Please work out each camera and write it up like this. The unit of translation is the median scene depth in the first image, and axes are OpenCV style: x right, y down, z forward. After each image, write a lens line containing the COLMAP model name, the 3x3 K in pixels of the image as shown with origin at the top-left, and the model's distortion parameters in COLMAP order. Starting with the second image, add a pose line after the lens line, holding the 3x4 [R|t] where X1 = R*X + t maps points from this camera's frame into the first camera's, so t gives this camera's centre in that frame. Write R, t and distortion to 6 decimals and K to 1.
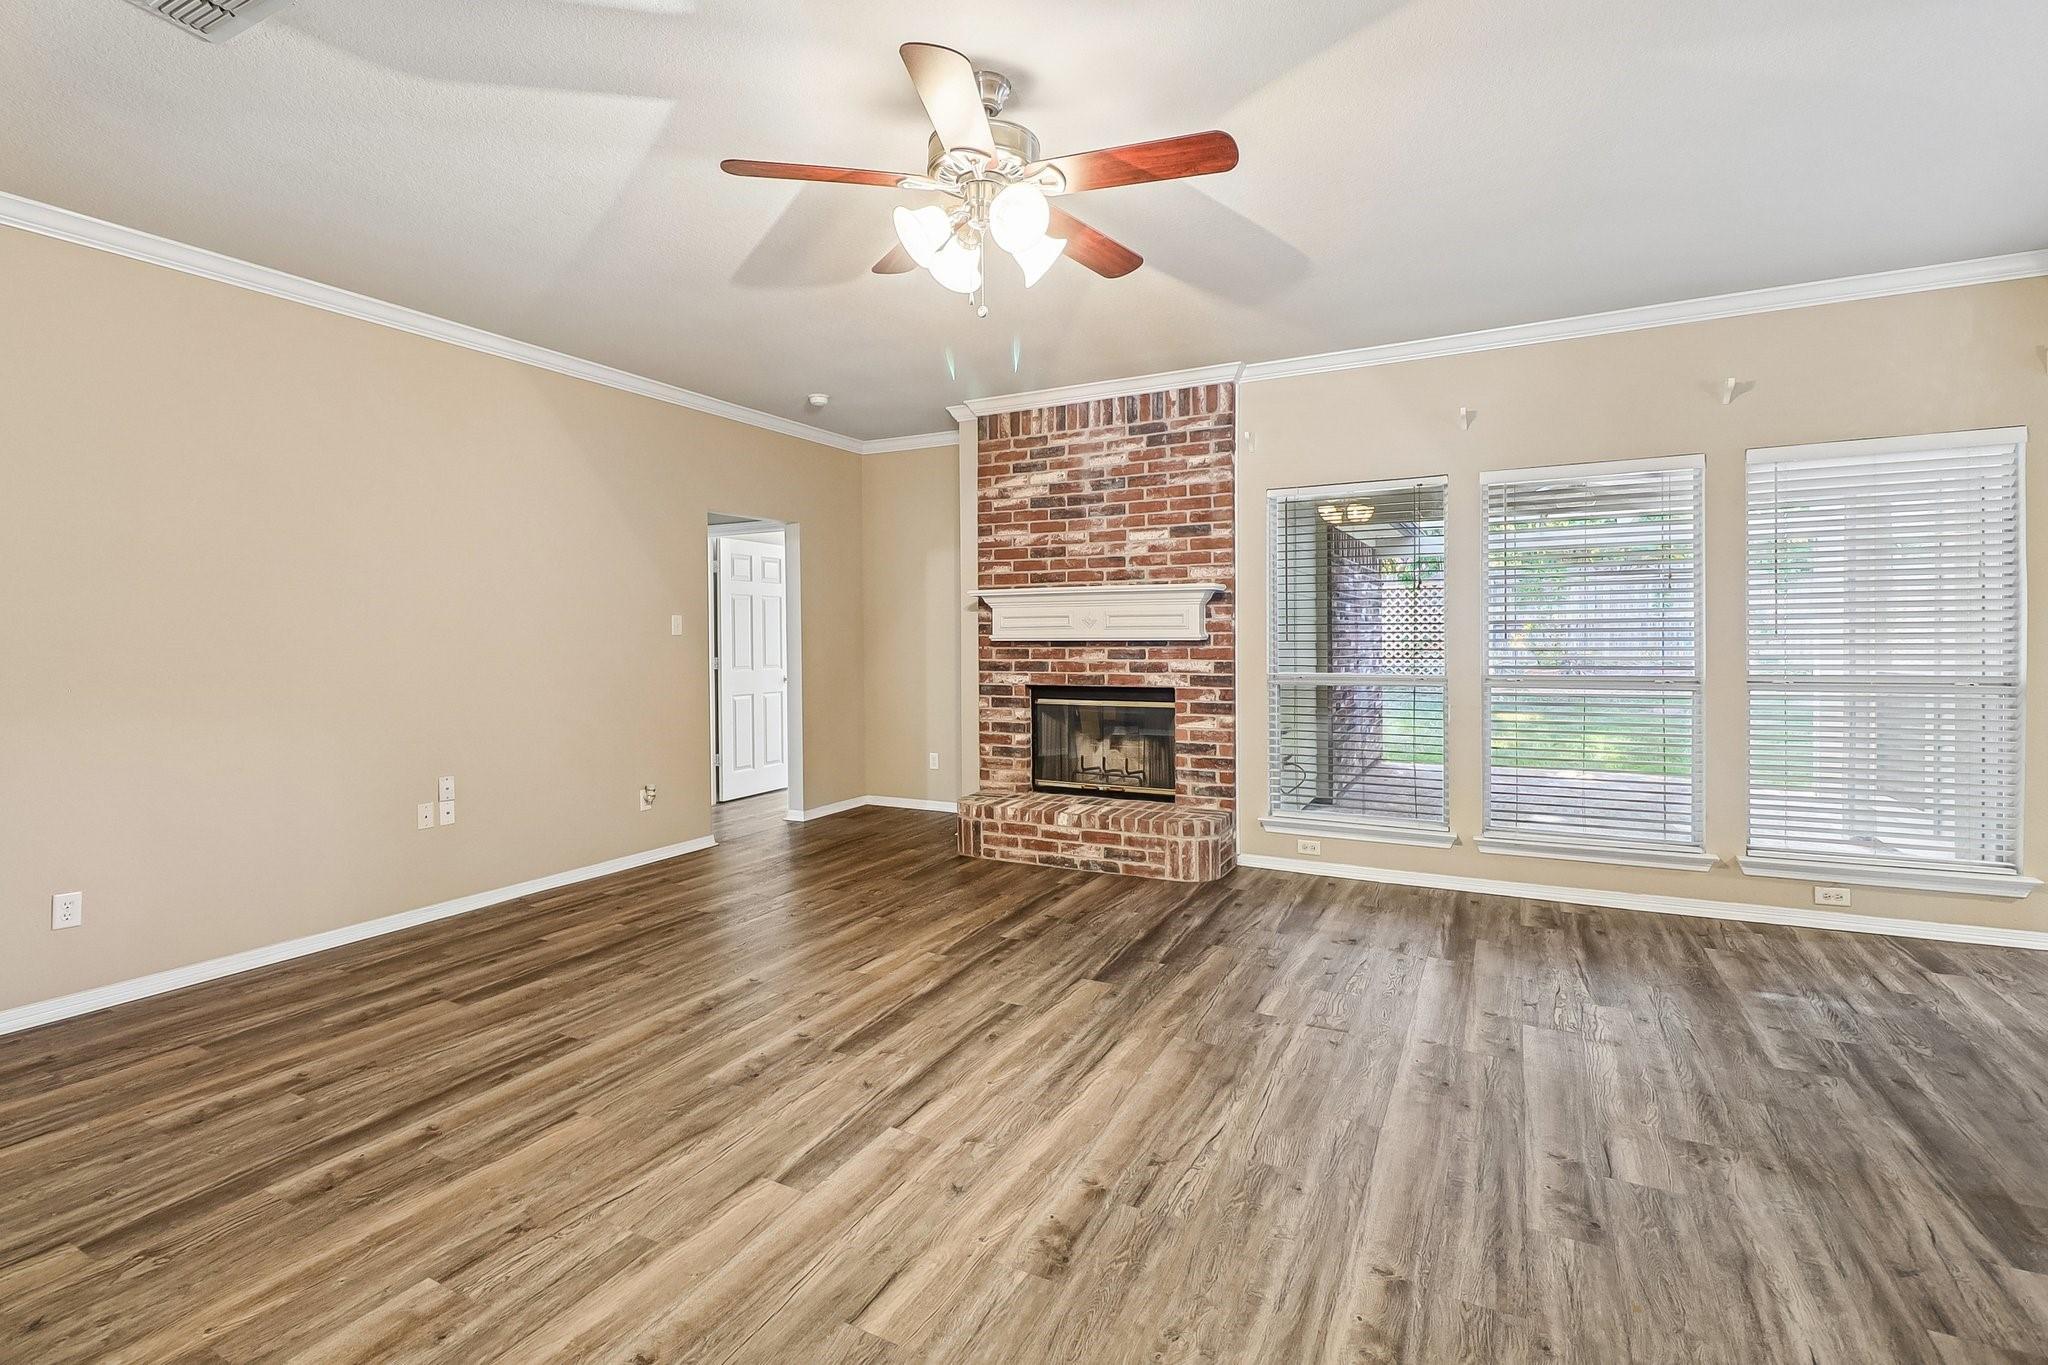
lens RADIAL K [[946.8, 0, 1023.9], [0, 946.8, 641.7], [0, 0, 1]] dist [0.015128, -0.000400]
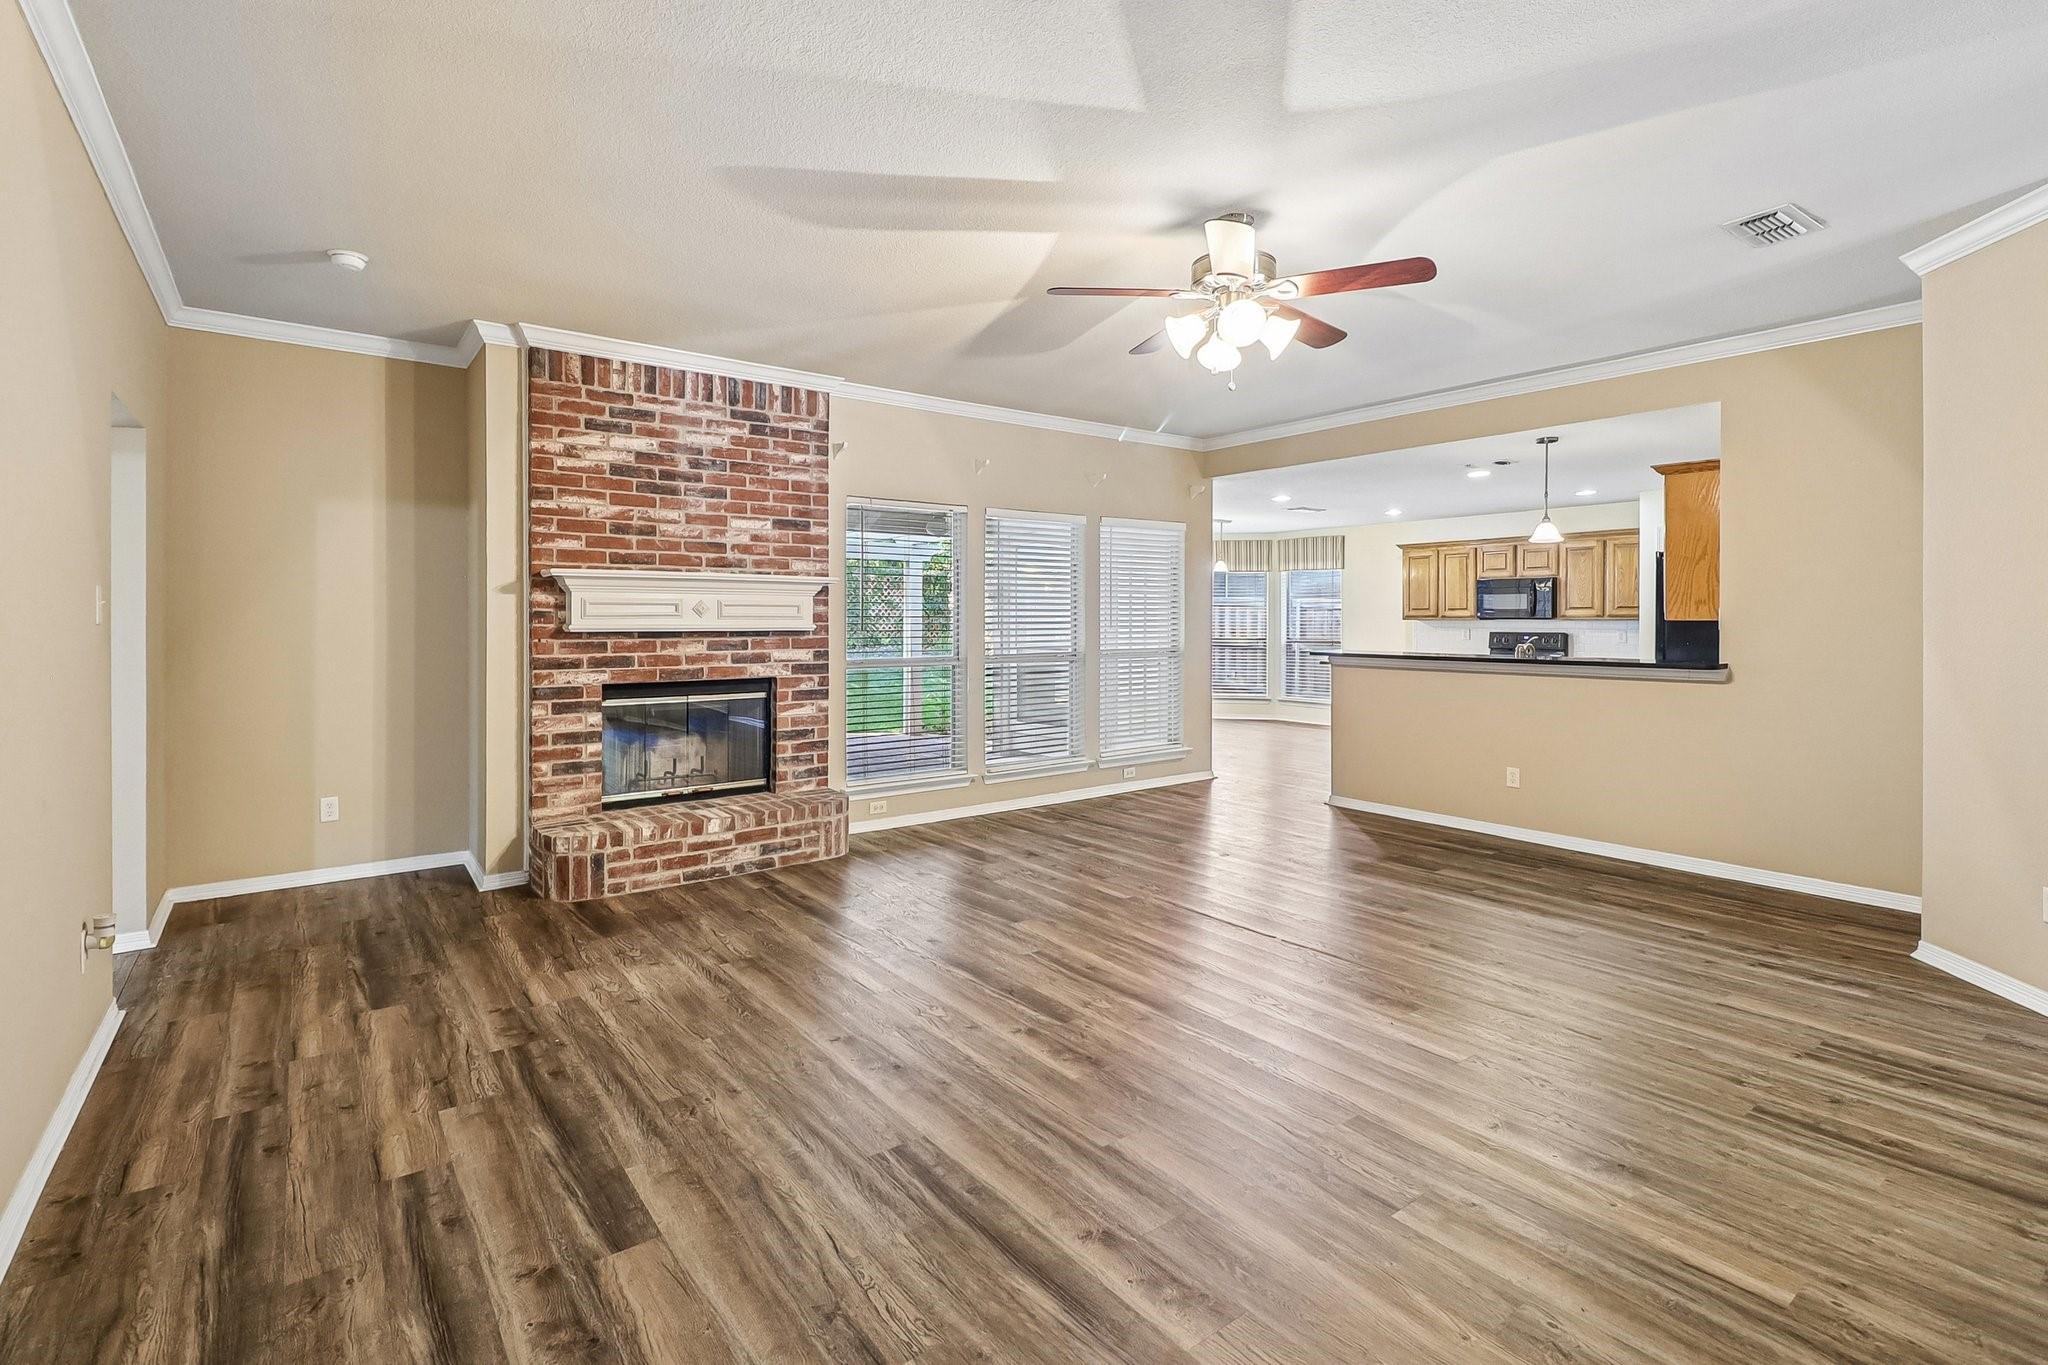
lens RADIAL K [[936.9, 0, 1023.8], [0, 936.9, 621.5], [0, 0, 1]] dist [0.017434, 0.000036]
pose [[0.426519, 0.006748, 0.904453, -0.630099], [0.005992, 0.999929, -0.010287, 0.000880], [-0.904459, 0.009807, 0.426449, 0.326523]]
